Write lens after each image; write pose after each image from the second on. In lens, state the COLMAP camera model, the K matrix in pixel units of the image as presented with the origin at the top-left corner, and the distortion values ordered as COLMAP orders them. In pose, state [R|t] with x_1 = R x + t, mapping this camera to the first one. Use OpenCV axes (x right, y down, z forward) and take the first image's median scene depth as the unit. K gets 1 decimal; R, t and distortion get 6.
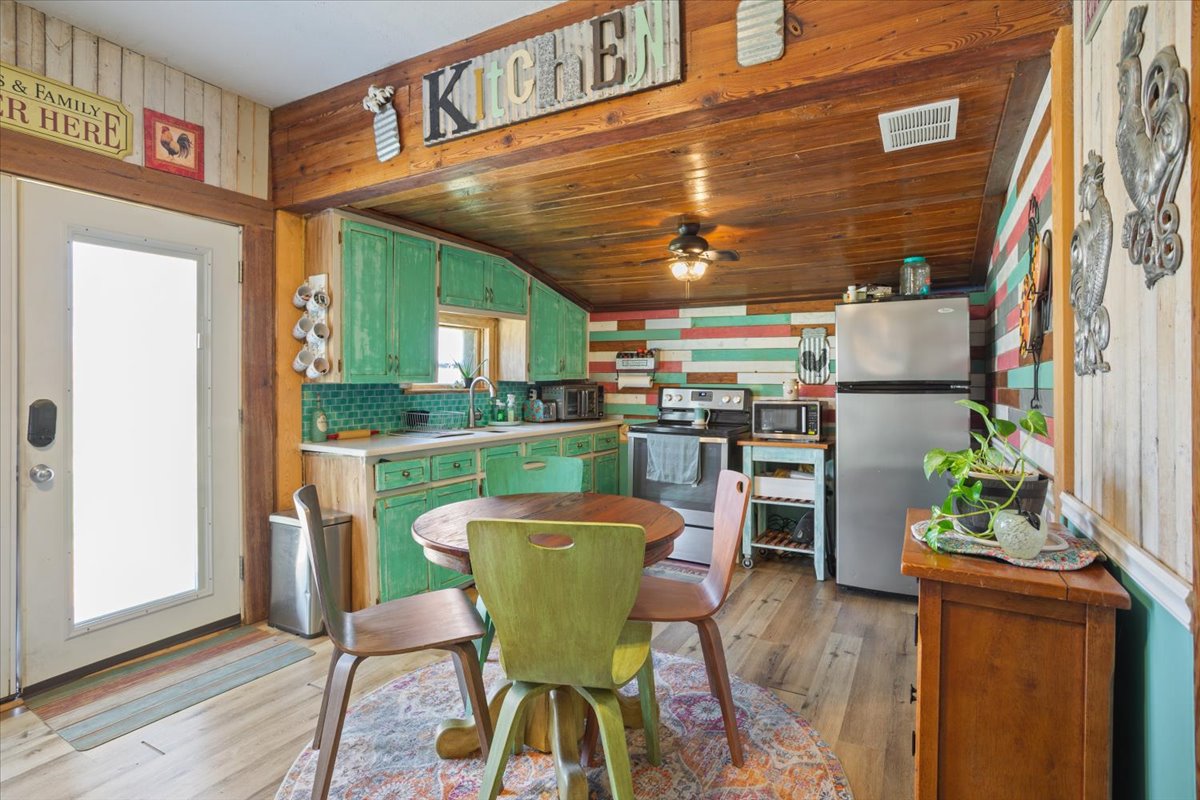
lens RADIAL K [[605.1, 0, 594.5], [0, 605.1, 393.2], [0, 0, 1]] dist [-0.040145, 0.019404]
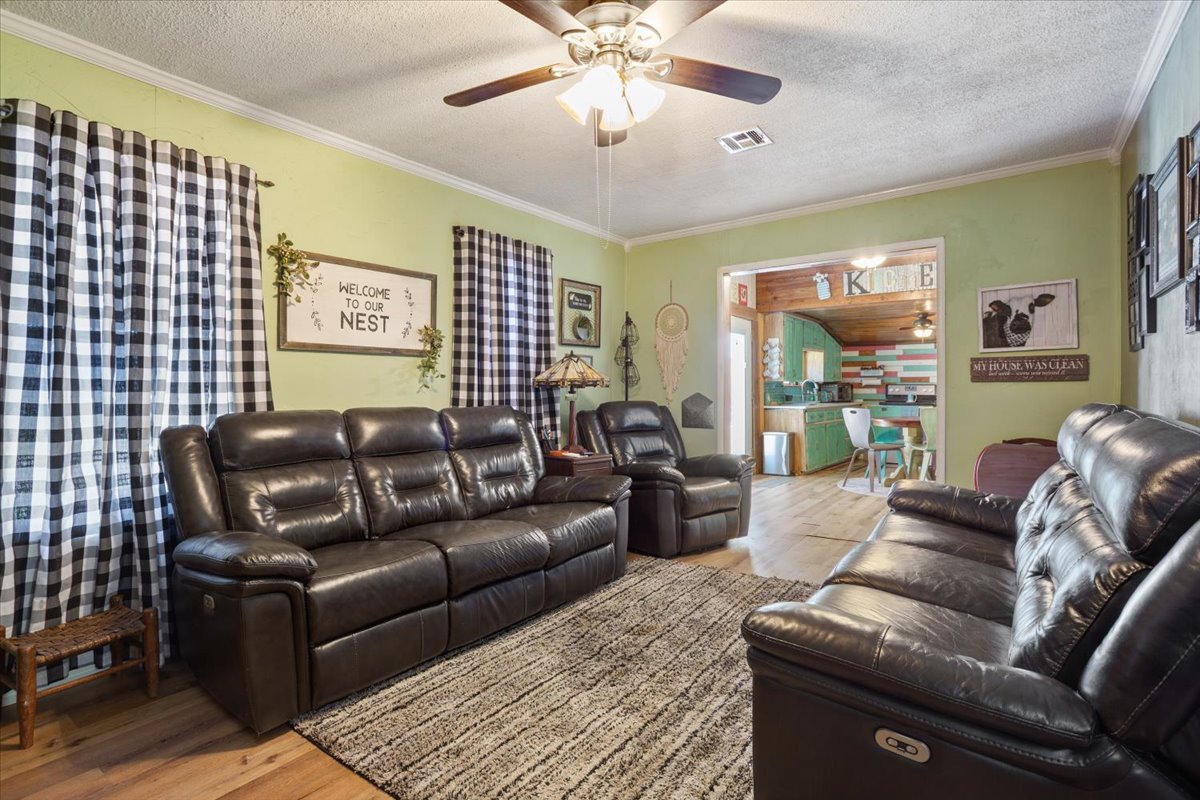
lens RADIAL K [[605.1, 0, 594.5], [0, 605.1, 393.2], [0, 0, 1]] dist [-0.040145, 0.019404]
pose [[0.993607, -0.005645, -0.112754, -0.874108], [0.003651, 0.999833, -0.017888, 0.069941], [0.112836, 0.017362, 0.993462, -1.494872]]
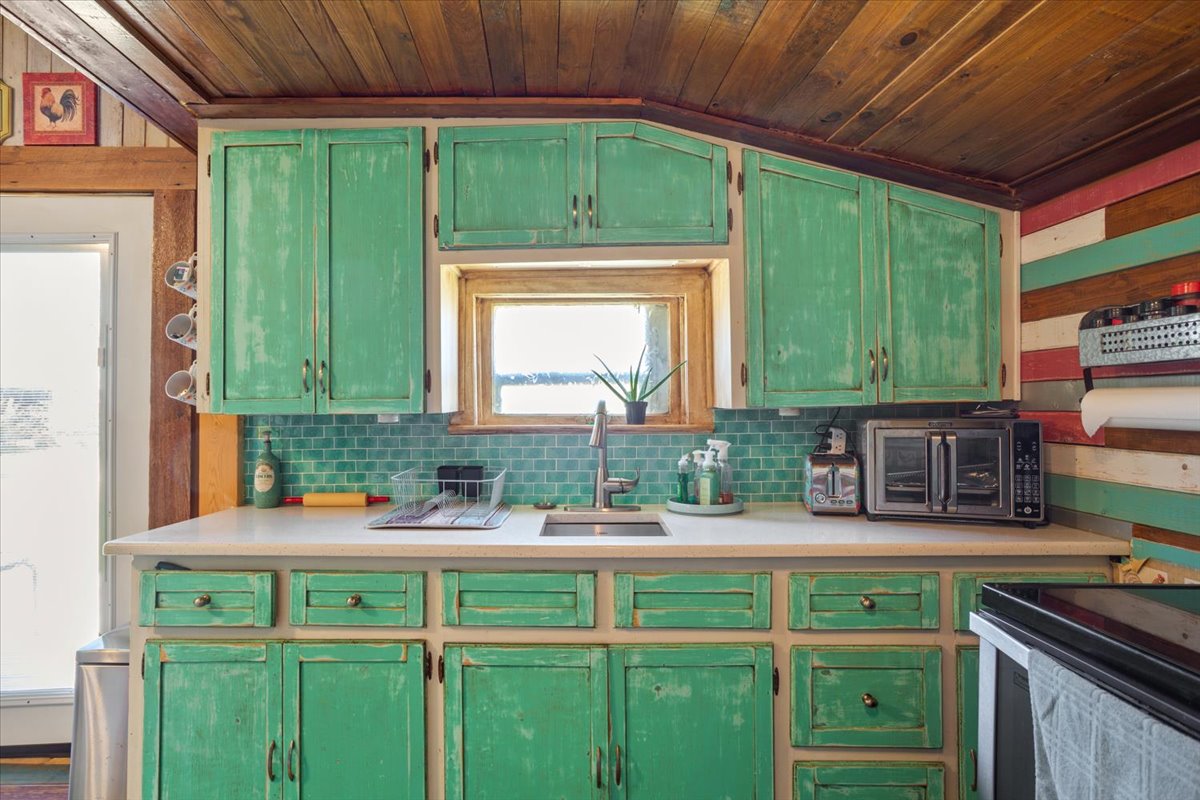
lens RADIAL K [[605.1, 0, 594.5], [0, 605.1, 393.2], [0, 0, 1]] dist [-0.040145, 0.019404]
pose [[0.507856, -0.023493, -0.861122, 0.241810], [-0.014301, 0.999260, -0.035696, -0.019053], [0.861323, 0.030443, 0.507144, 0.941494]]
